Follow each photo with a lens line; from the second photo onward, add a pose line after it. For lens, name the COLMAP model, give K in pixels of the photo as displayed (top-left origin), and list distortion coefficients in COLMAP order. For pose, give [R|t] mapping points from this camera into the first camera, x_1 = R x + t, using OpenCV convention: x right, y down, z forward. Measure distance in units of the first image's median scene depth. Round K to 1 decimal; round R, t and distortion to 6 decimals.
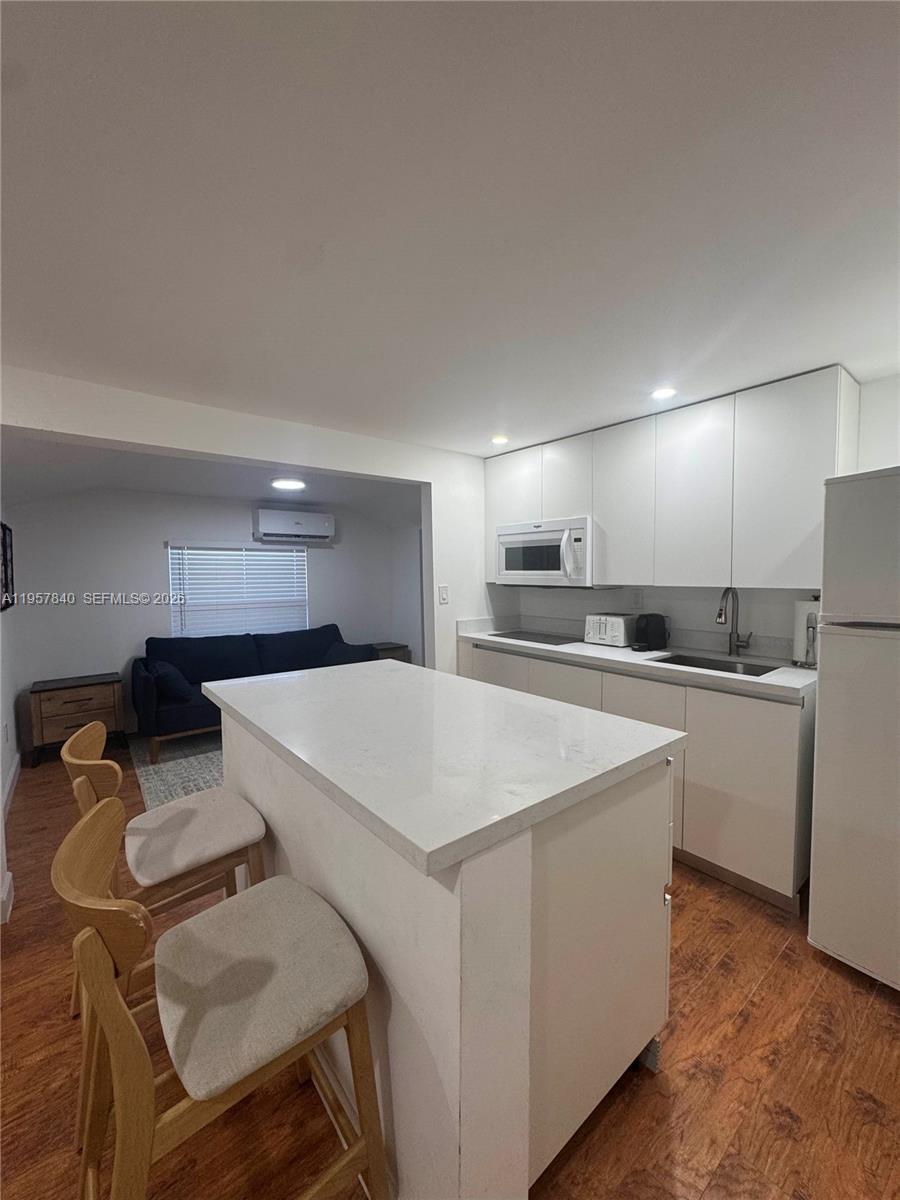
lens RADIAL K [[476.7, 0, 450.0], [0, 476.7, 600.0], [0, 0, 1]] dist [0.000597, -0.000023]
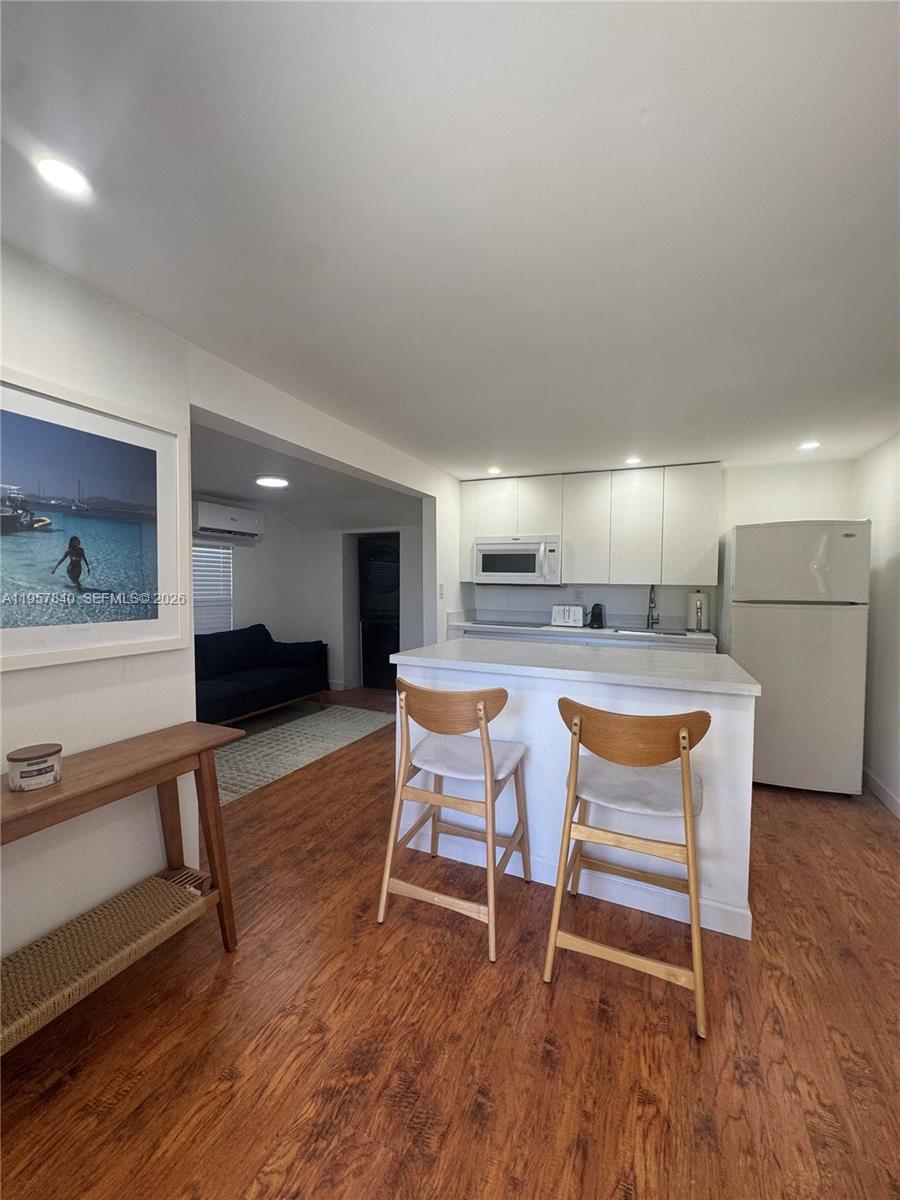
lens RADIAL K [[476.7, 0, 450.0], [0, 476.7, 600.0], [0, 0, 1]] dist [0.000597, -0.000023]
pose [[0.889214, 0.002146, 0.457486, -0.610725], [0.007359, 0.999793, -0.018993, 0.039741], [-0.457432, 0.020255, 0.889014, -0.089181]]
